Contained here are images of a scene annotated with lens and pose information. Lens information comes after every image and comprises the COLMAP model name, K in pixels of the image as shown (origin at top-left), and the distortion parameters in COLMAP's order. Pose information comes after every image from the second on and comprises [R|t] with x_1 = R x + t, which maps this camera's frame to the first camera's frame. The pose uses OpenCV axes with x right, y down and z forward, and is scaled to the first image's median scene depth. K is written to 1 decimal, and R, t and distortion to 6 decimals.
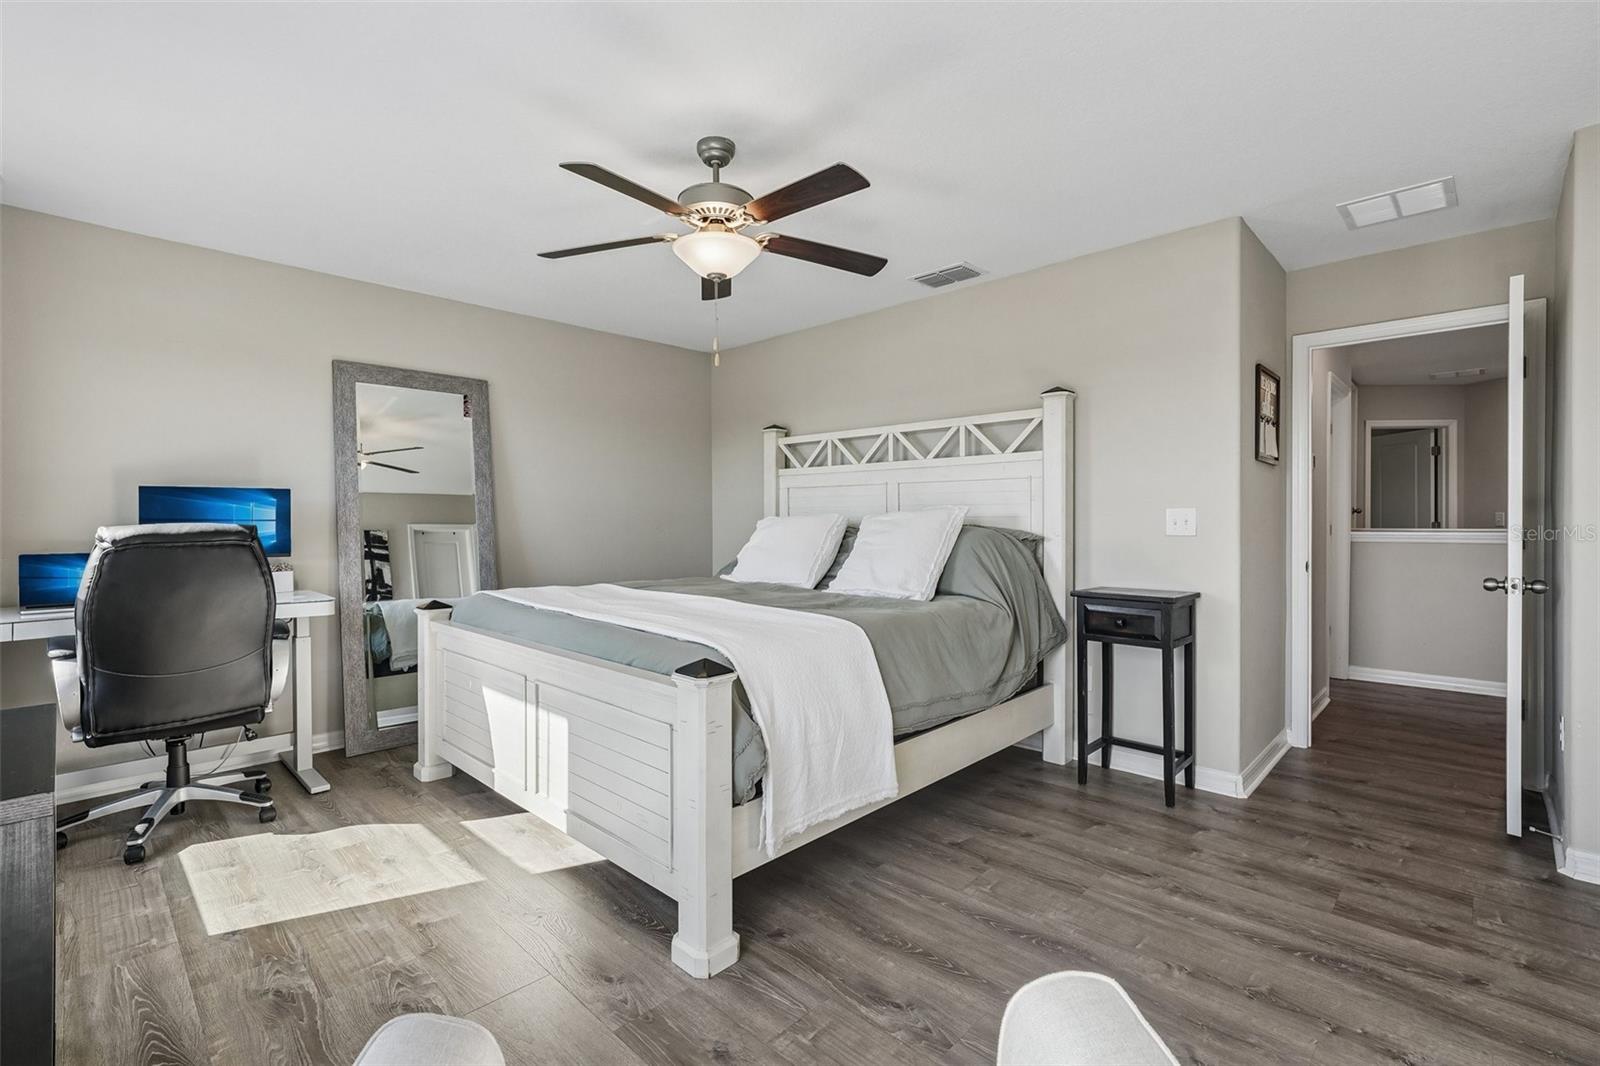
lens RADIAL K [[728.9, 0, 795.8], [0, 728.9, 503.4], [0, 0, 1]] dist [-0.013040, -0.000970]
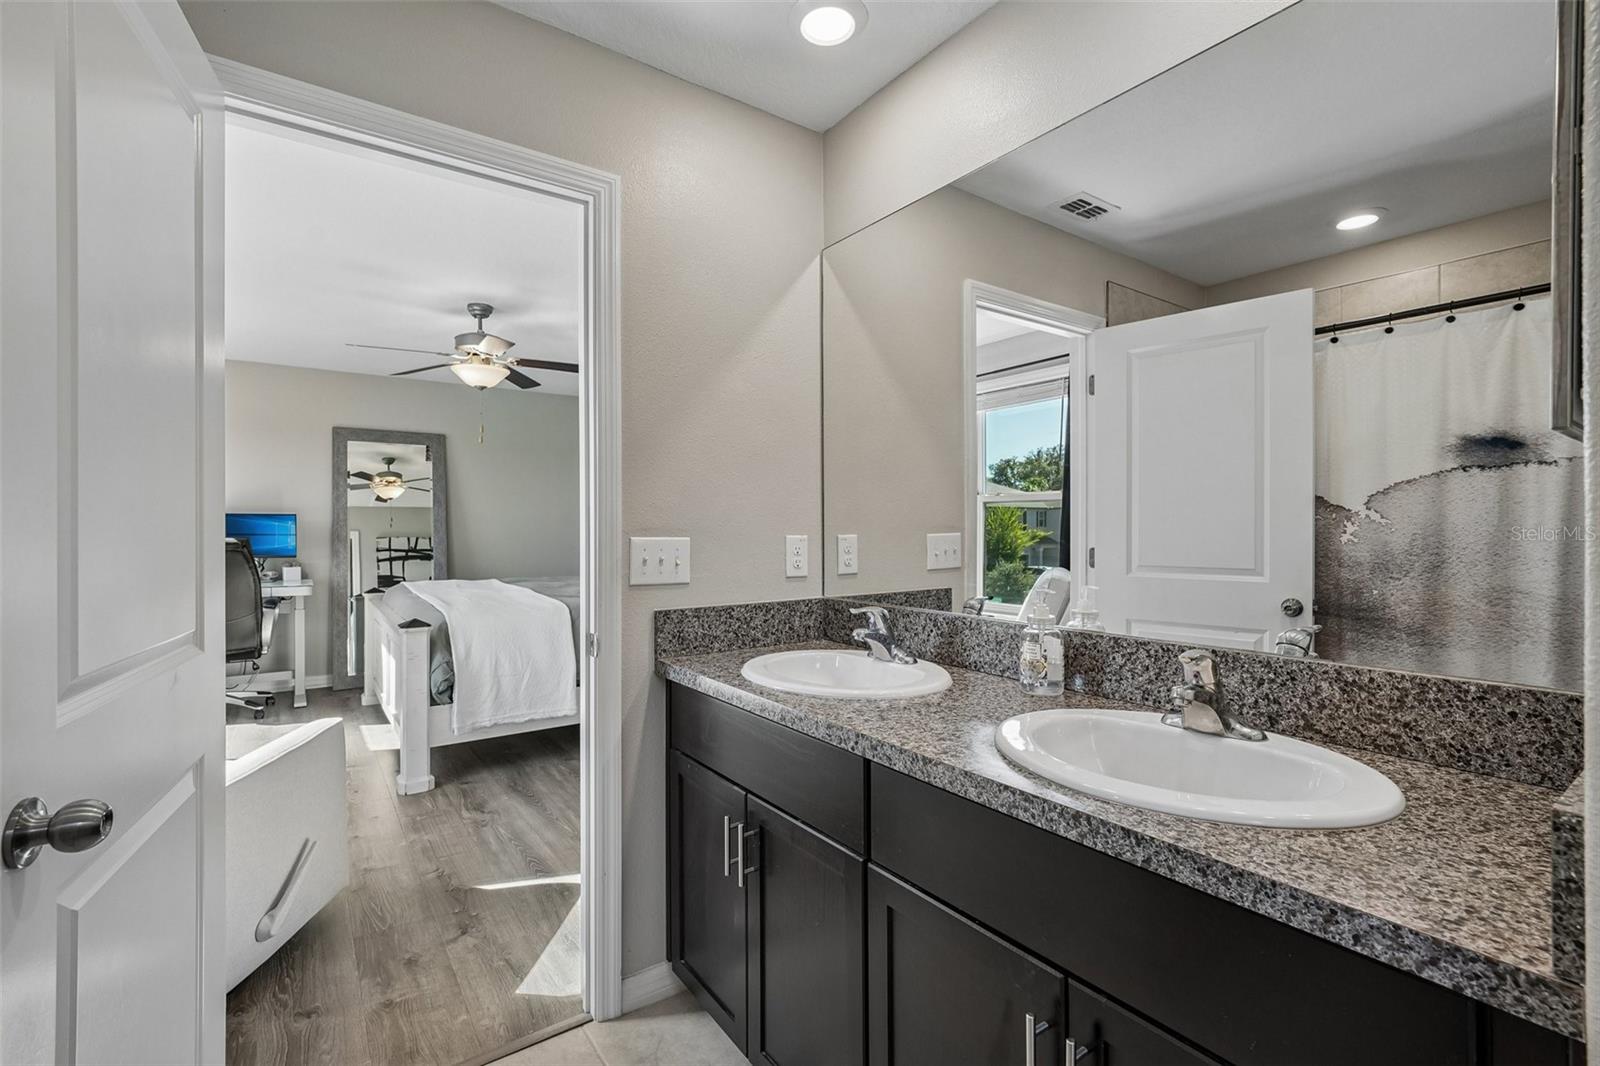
lens RADIAL K [[728.9, 0, 787.0], [0, 728.9, 501.2], [0, 0, 1]] dist [-0.013040, -0.000970]
pose [[0.981909, -0.001650, -0.189345, 0.742033], [-0.000675, 0.999925, -0.012214, -0.033812], [0.189351, 0.012121, 0.981835, -0.384225]]
